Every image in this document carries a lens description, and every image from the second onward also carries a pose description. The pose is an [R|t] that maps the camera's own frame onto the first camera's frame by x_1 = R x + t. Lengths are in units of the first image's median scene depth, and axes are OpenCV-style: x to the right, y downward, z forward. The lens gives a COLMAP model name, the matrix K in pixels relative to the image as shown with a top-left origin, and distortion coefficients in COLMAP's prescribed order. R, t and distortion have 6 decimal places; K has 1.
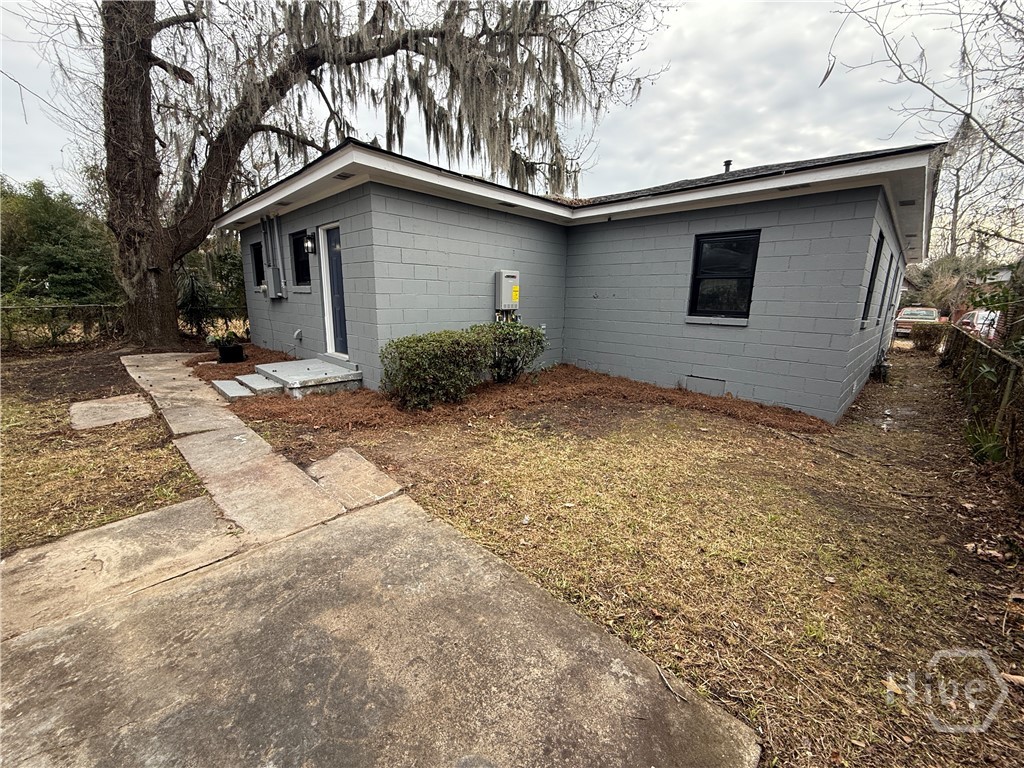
lens RADIAL K [[408.5, 0, 512.0], [0, 408.5, 385.2], [0, 0, 1]] dist [-0.001693, -0.000197]
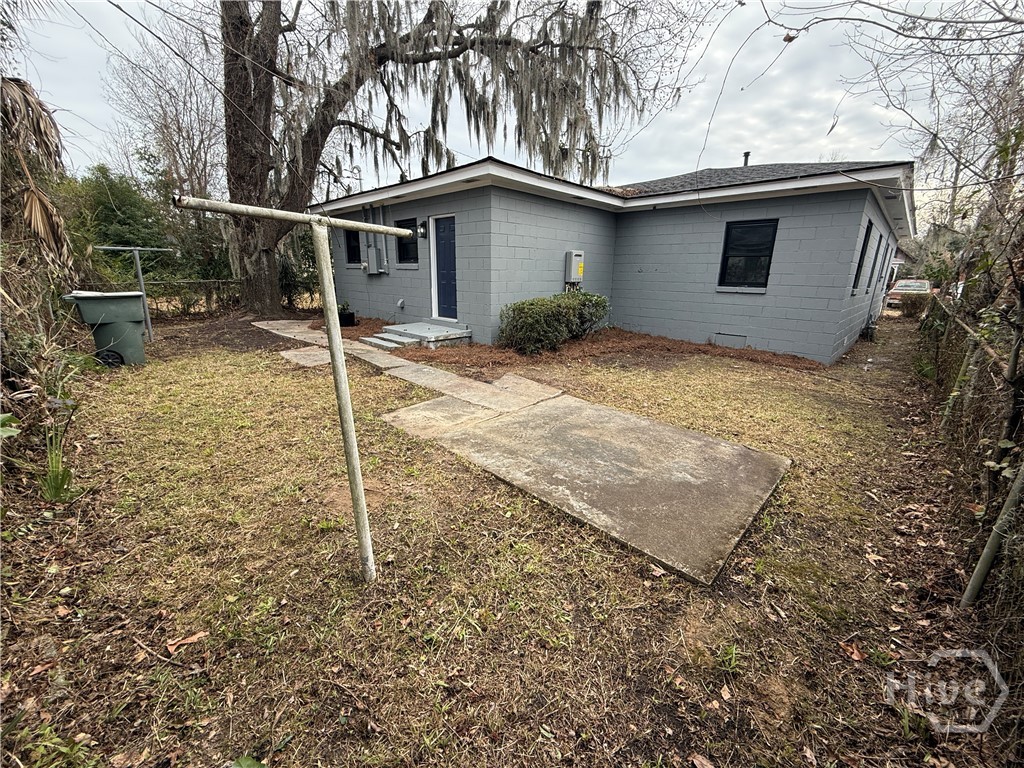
lens RADIAL K [[408.5, 0, 511.7], [0, 408.5, 386.3], [0, 0, 1]] dist [-0.001693, -0.000197]
pose [[0.999962, -0.006795, 0.005509, -0.220030], [0.006443, 0.998075, 0.061681, 0.059072], [-0.005918, -0.061643, 0.998081, -0.286097]]
